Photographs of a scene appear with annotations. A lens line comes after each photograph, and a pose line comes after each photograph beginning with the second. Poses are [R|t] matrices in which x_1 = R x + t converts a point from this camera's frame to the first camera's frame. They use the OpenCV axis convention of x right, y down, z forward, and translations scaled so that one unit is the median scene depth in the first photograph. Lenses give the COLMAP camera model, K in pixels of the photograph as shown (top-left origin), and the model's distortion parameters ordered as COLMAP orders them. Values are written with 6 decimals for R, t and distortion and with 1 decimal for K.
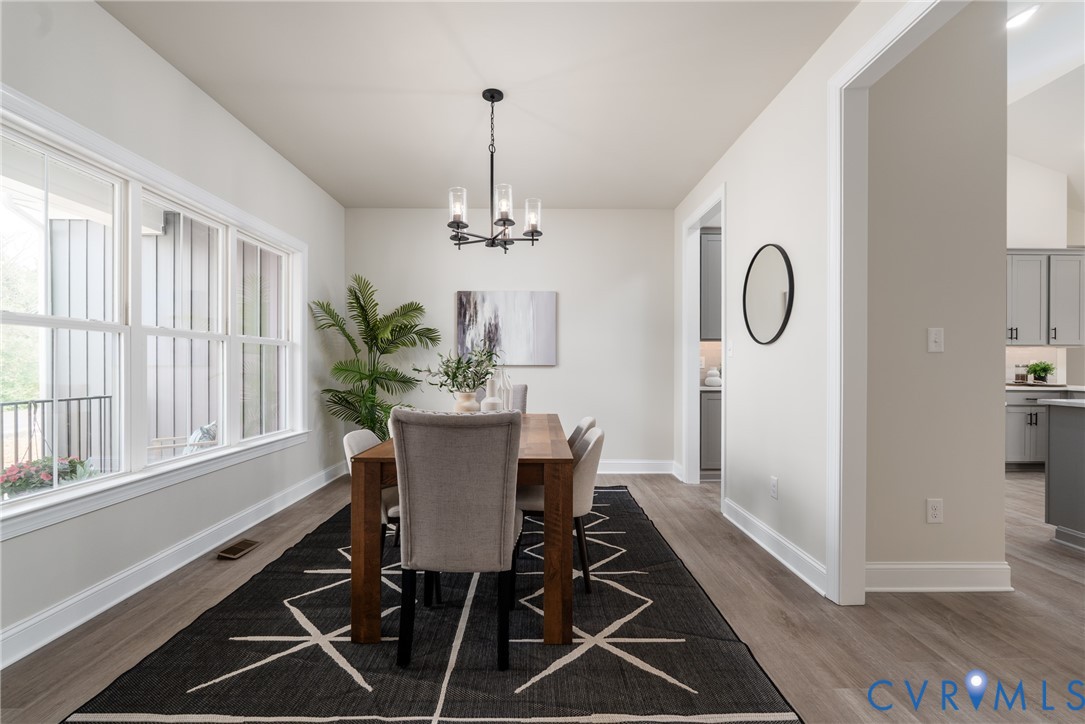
lens RADIAL K [[483.3, 0, 541.4], [0, 483.3, 367.0], [0, 0, 1]] dist [-0.001936, -0.000376]
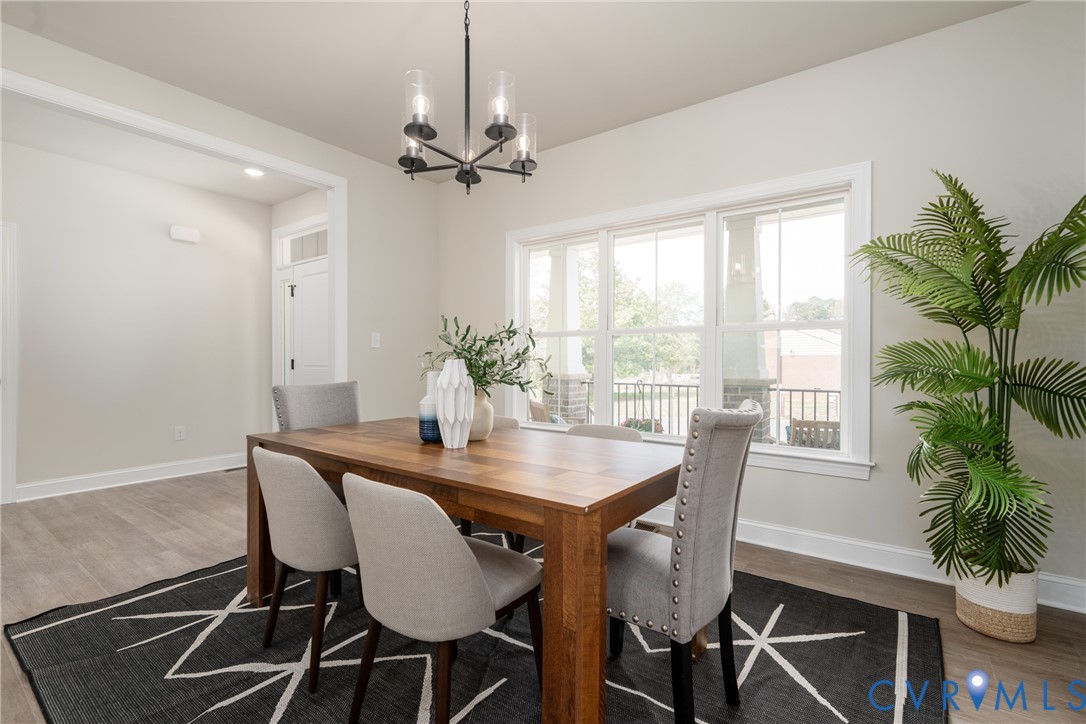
lens RADIAL K [[477.7, 0, 546.2], [0, 477.7, 360.4], [0, 0, 1]] dist [-0.002536, -0.000058]
pose [[-0.586687, -0.003383, -0.809807, 0.364352], [-0.005321, 0.999986, -0.000322, 0.003889], [0.809797, 0.004121, -0.586696, 1.440517]]
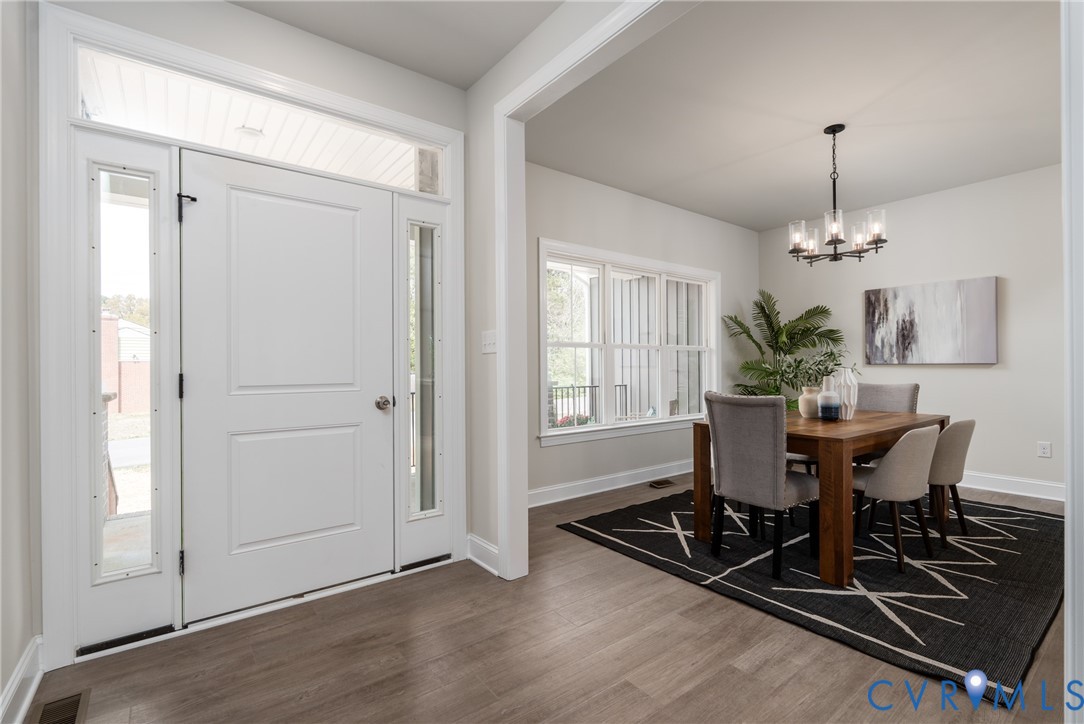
lens RADIAL K [[482.8, 0, 540.9], [0, 482.8, 367.0], [0, 0, 1]] dist [-0.001936, -0.000376]
pose [[0.596213, -0.002962, -0.802821, 0.388476], [0.003624, 0.999993, -0.000999, 0.001356], [0.802818, -0.002313, 0.596219, -0.238540]]
